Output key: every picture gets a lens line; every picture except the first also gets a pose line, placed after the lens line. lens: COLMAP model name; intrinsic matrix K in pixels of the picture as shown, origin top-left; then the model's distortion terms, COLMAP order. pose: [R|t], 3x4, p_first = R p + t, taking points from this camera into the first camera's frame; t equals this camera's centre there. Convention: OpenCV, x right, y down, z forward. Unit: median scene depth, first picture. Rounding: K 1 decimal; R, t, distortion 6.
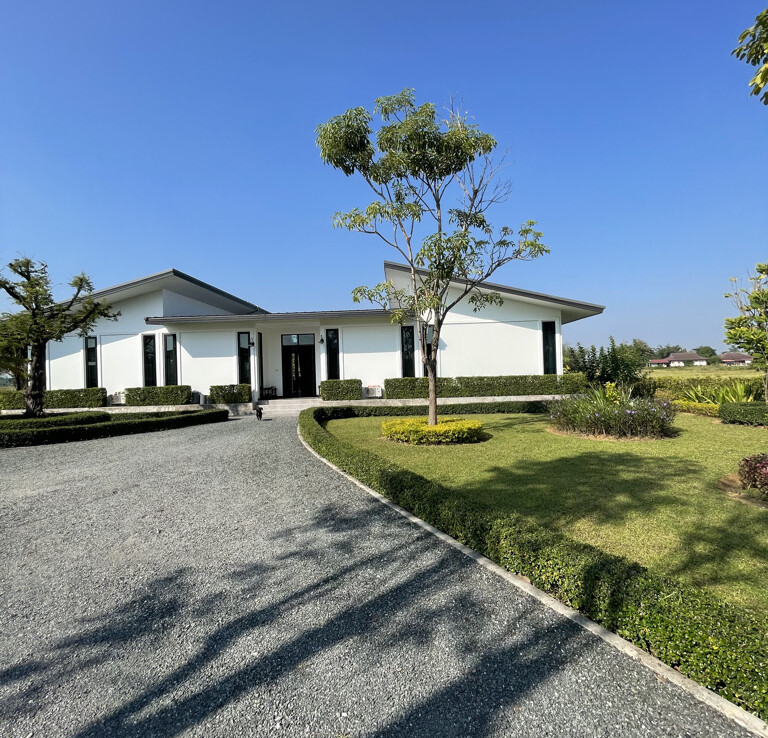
lens RADIAL K [[413.8, 0, 387.2], [0, 413.8, 372.1], [0, 0, 1]] dist [-0.001026, -0.002480]
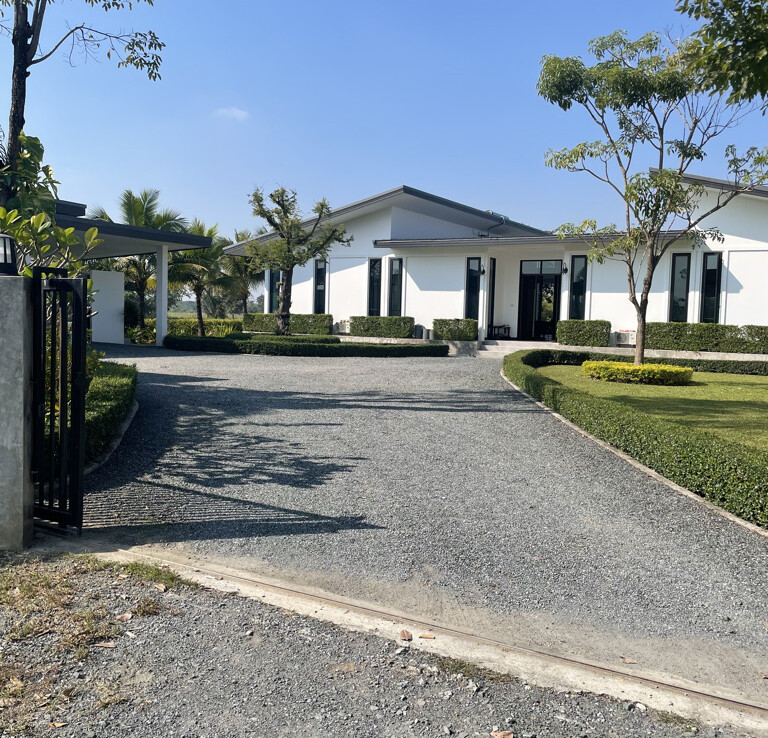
lens RADIAL K [[799.8, 0, 384.0], [0, 799.8, 369.0], [0, 0, 1]] dist [0.087481, -0.014337]
pose [[0.880644, 0.085835, -0.465939, 0.279990], [-0.054254, 0.995252, 0.080803, 0.007531], [0.470663, -0.045880, 0.881119, -0.552822]]
